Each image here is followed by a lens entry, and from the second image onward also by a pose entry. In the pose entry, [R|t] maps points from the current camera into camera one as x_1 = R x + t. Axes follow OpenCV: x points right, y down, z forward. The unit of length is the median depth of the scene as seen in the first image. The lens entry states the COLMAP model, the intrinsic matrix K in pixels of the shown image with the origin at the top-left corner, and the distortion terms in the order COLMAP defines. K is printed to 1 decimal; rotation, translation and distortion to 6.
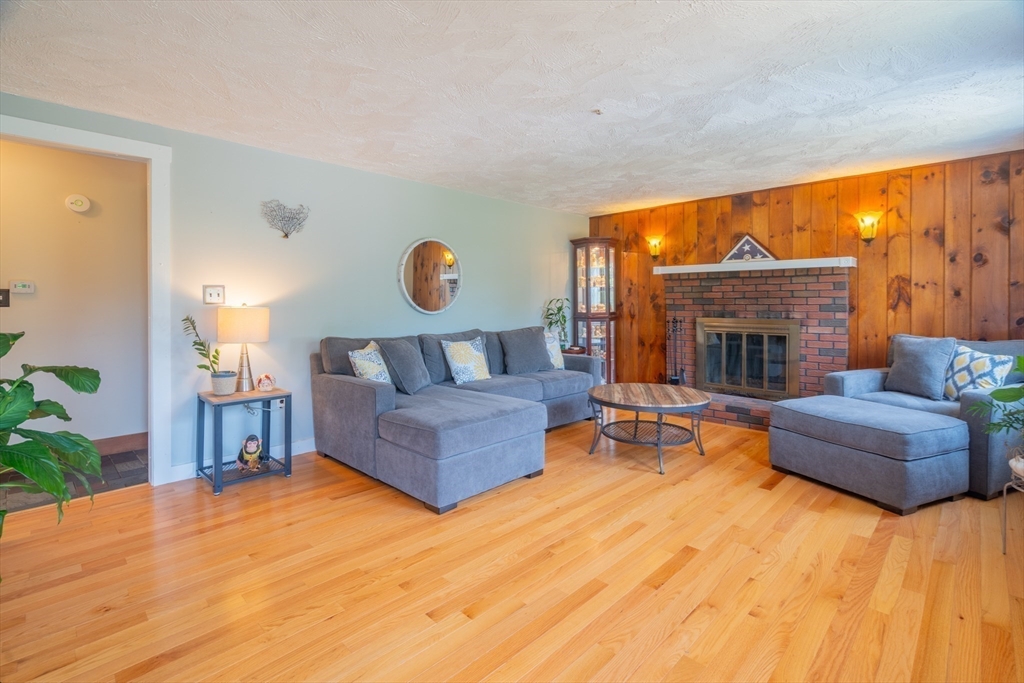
lens RADIAL K [[477.7, 0, 511.5], [0, 477.7, 305.7], [0, 0, 1]] dist [-0.000109, -0.000096]
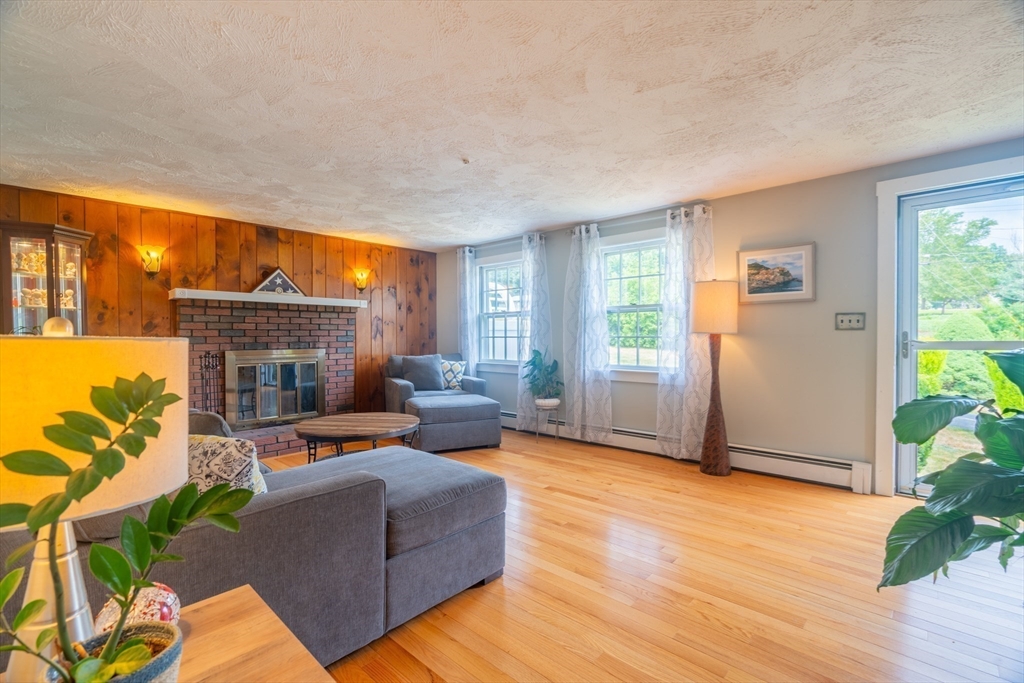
lens RADIAL K [[459.7, 0, 512.0], [0, 459.7, 341.5], [0, 0, 1]] dist [-0.000235, -0.000021]
pose [[-0.035040, -0.012498, 0.999308, -0.546338], [0.008841, 0.999879, 0.012815, 0.000750], [-0.999347, 0.009284, -0.034925, 0.559597]]
